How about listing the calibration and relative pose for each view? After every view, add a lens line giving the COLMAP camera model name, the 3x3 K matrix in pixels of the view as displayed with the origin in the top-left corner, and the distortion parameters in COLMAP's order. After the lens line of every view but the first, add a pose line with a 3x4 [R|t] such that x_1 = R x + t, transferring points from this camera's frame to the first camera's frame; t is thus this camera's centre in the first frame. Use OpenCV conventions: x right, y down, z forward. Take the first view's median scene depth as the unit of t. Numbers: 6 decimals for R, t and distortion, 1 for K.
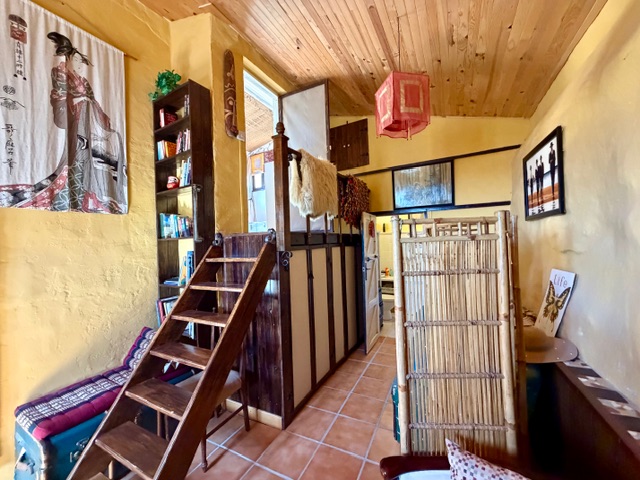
lens RADIAL K [[254.2, 0, 318.6], [0, 254.2, 238.8], [0, 0, 1]] dist [-0.000202, 0.000917]
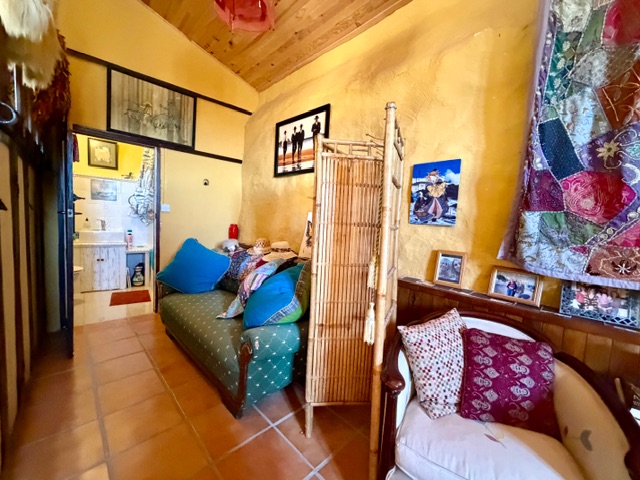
lens RADIAL K [[254.2, 0, 317.9], [0, 254.2, 238.3], [0, 0, 1]] dist [-0.000202, 0.000917]
pose [[0.307022, -0.017266, 0.951546, -0.281649], [-0.072528, 0.996503, 0.041484, 0.163566], [-0.948935, -0.081750, 0.304696, 0.448624]]
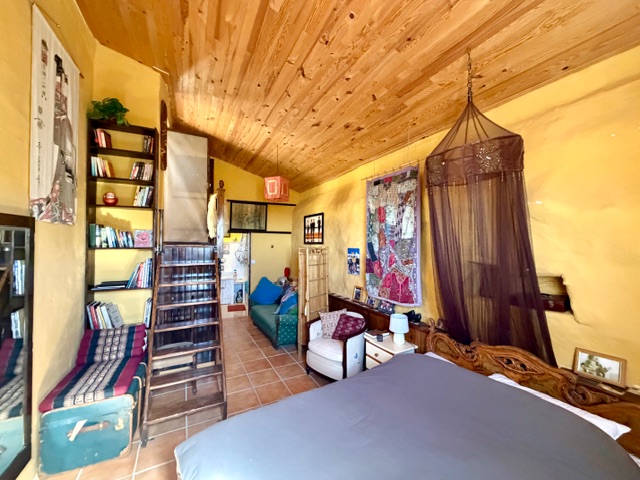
lens RADIAL K [[254.2, 0, 320.2], [0, 254.2, 240.7], [0, 0, 1]] dist [-0.000202, 0.000917]
pose [[0.564943, 0.047812, 0.823743, -1.032773], [-0.036216, 0.998795, -0.033135, -0.032866], [-0.824334, -0.011113, 0.565994, -0.422951]]
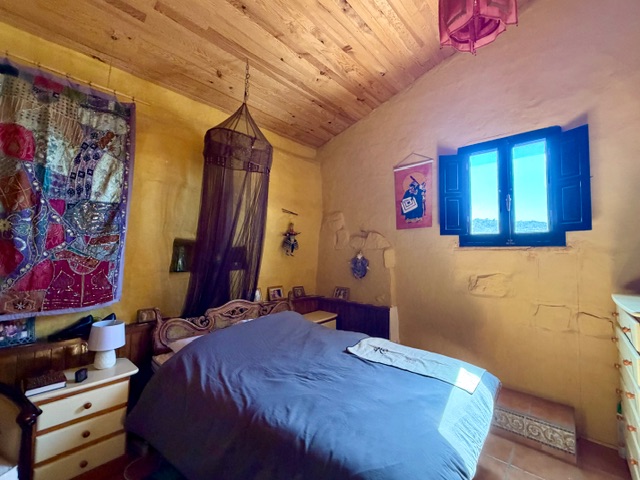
lens RADIAL K [[279.7, 0, 321.6], [0, 279.7, 241.4], [0, 0, 1]] dist [0.001870, 0.000850]
pose [[-0.973085, 0.034227, 0.227892, -0.637030], [0.021727, 0.998130, -0.057136, 0.086882], [-0.229422, -0.050647, -0.972009, 0.615681]]
